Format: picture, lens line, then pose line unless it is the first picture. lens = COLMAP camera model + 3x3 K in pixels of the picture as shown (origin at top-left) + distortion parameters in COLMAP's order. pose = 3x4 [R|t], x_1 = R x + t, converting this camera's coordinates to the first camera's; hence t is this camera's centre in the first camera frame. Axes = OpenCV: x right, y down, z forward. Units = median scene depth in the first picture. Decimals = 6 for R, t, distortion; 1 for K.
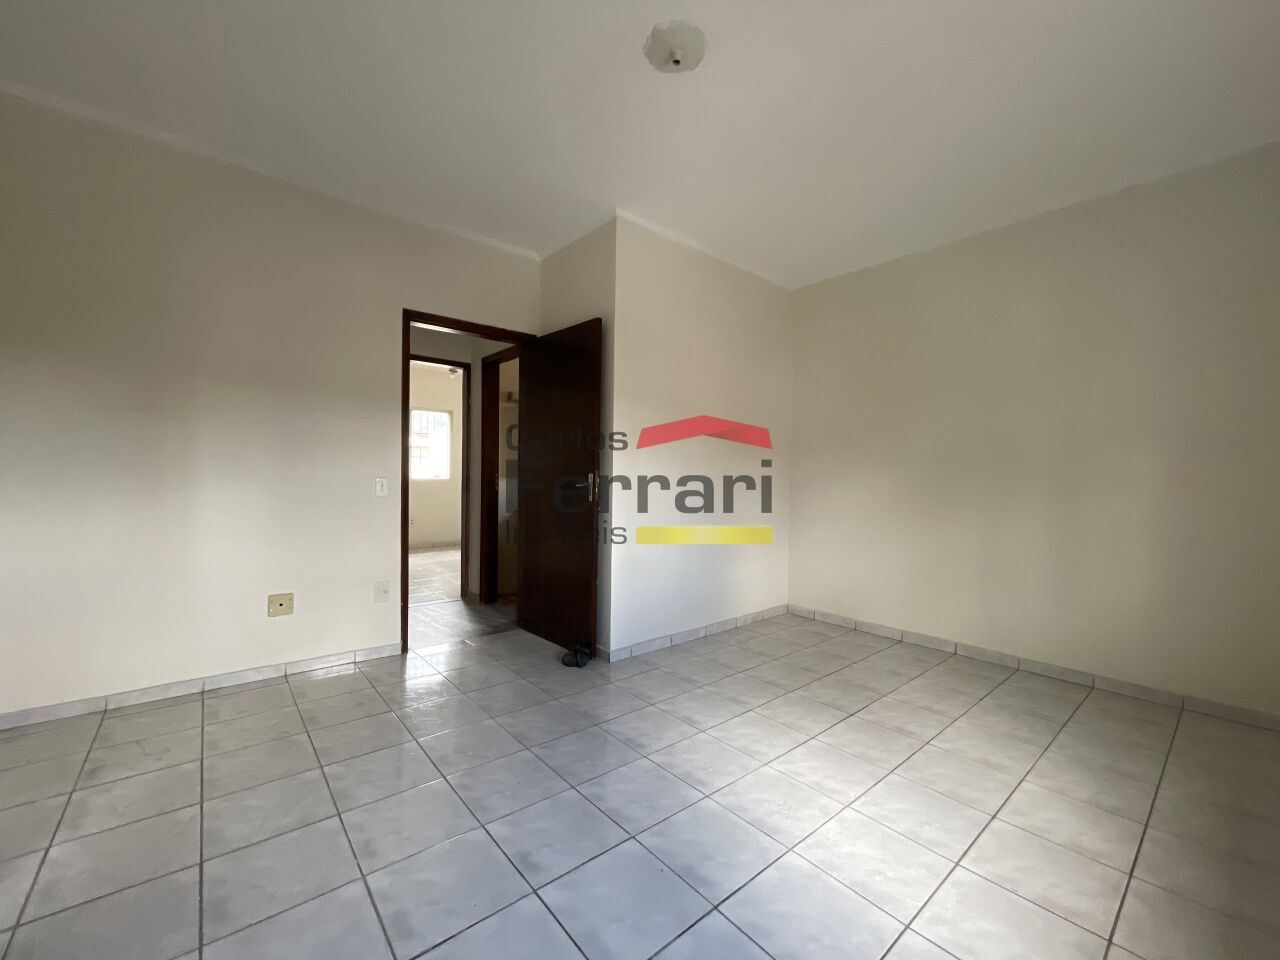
lens RADIAL K [[513.3, 0, 633.3], [0, 513.3, 470.3], [0, 0, 1]] dist [-0.001329, -0.000469]
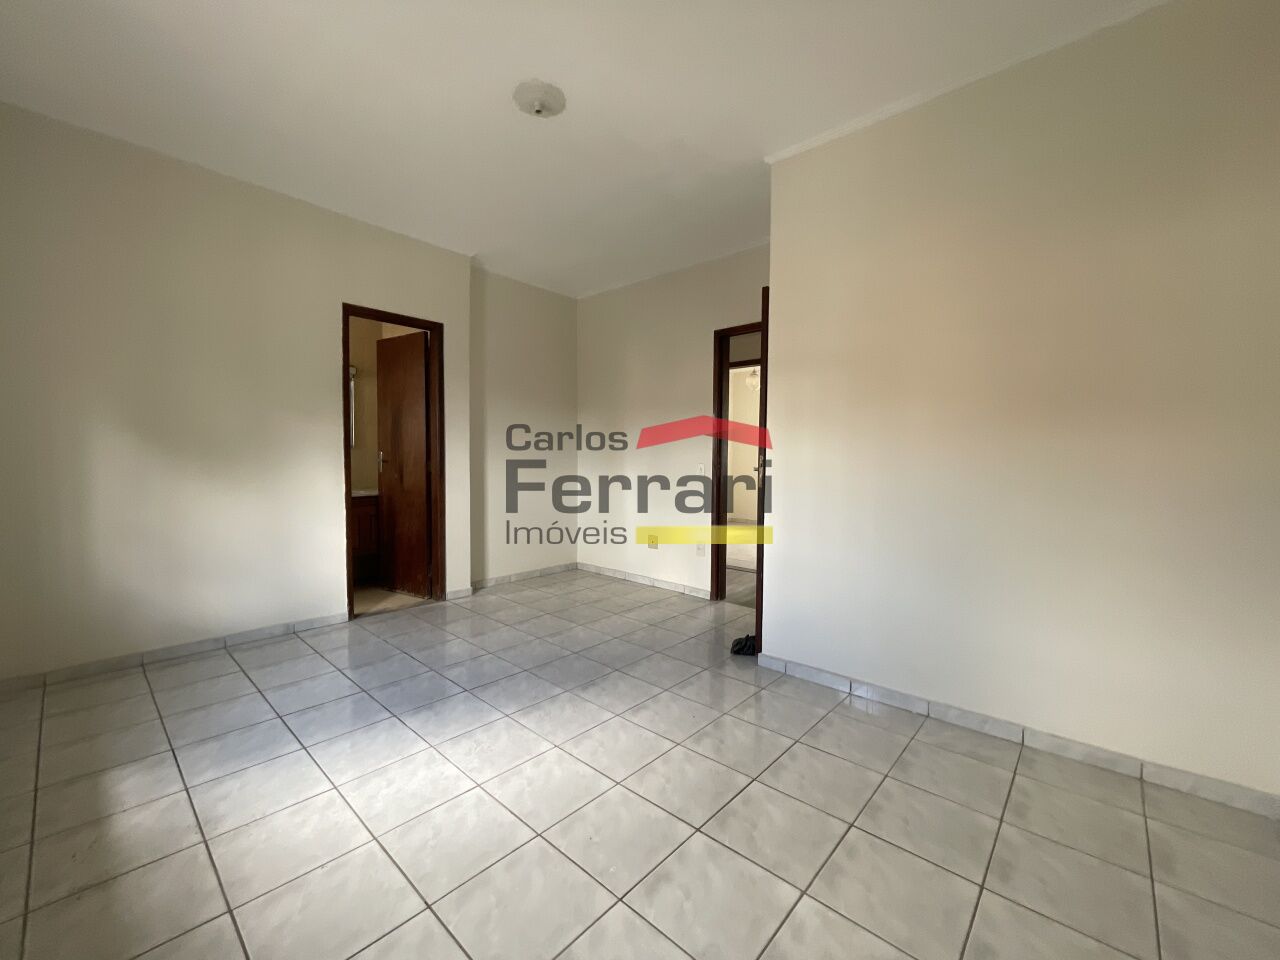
lens RADIAL K [[513.3, 0, 645.1], [0, 513.3, 480.5], [0, 0, 1]] dist [-0.001329, -0.000469]
pose [[0.147989, 0.025983, -0.988648, 1.179645], [0.006703, 0.999605, 0.027275, 0.031722], [0.988966, -0.010663, 0.147757, 0.969102]]
